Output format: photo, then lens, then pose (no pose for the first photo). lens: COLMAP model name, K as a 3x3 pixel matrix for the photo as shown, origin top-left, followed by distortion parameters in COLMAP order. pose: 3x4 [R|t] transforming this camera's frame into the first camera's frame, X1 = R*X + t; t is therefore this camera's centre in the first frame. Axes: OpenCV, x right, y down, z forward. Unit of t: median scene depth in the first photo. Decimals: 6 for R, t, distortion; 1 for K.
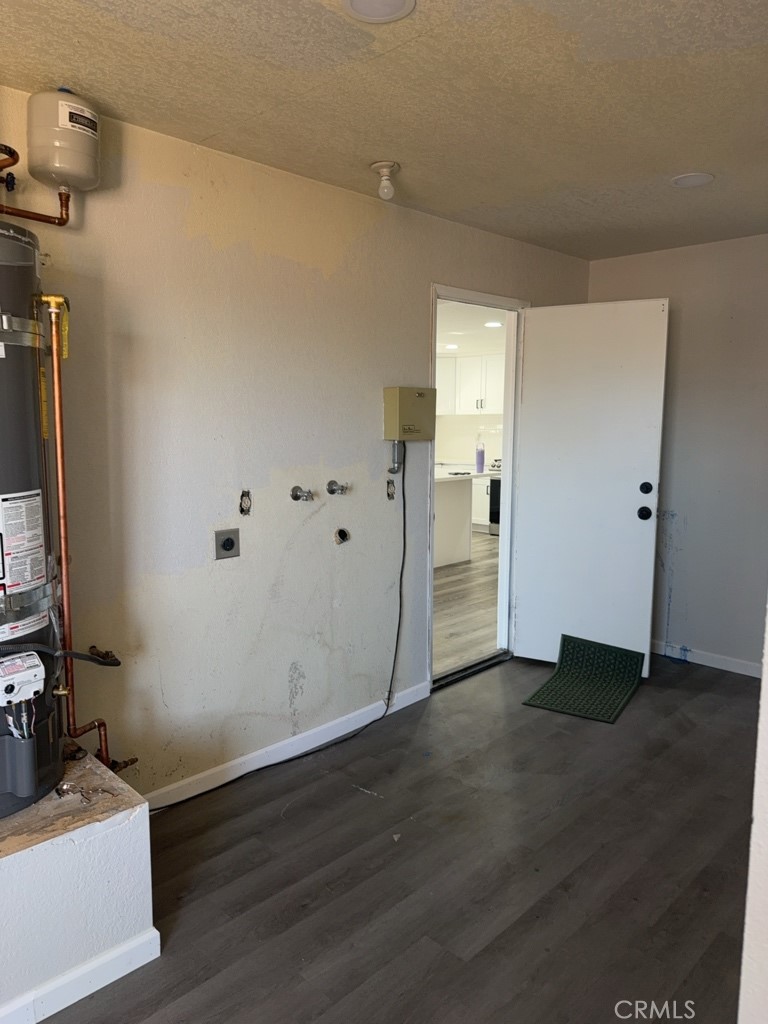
lens RADIAL K [[731.3, 0, 384.2], [0, 731.3, 514.8], [0, 0, 1]] dist [0.064736, -0.081353]
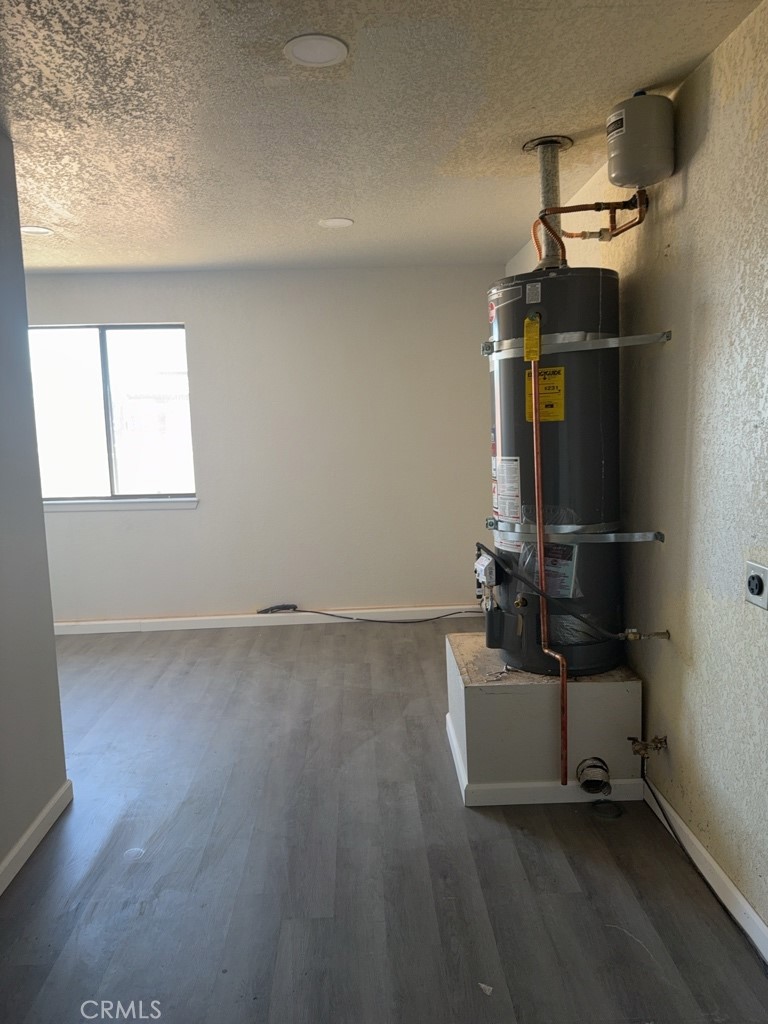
lens RADIAL K [[731.3, 0, 384.1], [0, 731.3, 506.5], [0, 0, 1]] dist [0.064736, -0.081353]
pose [[-0.696768, 0.098850, -0.710452, 0.640762], [-0.069637, 0.976458, 0.204157, -0.184401], [0.713908, 0.191724, -0.673482, 1.549219]]
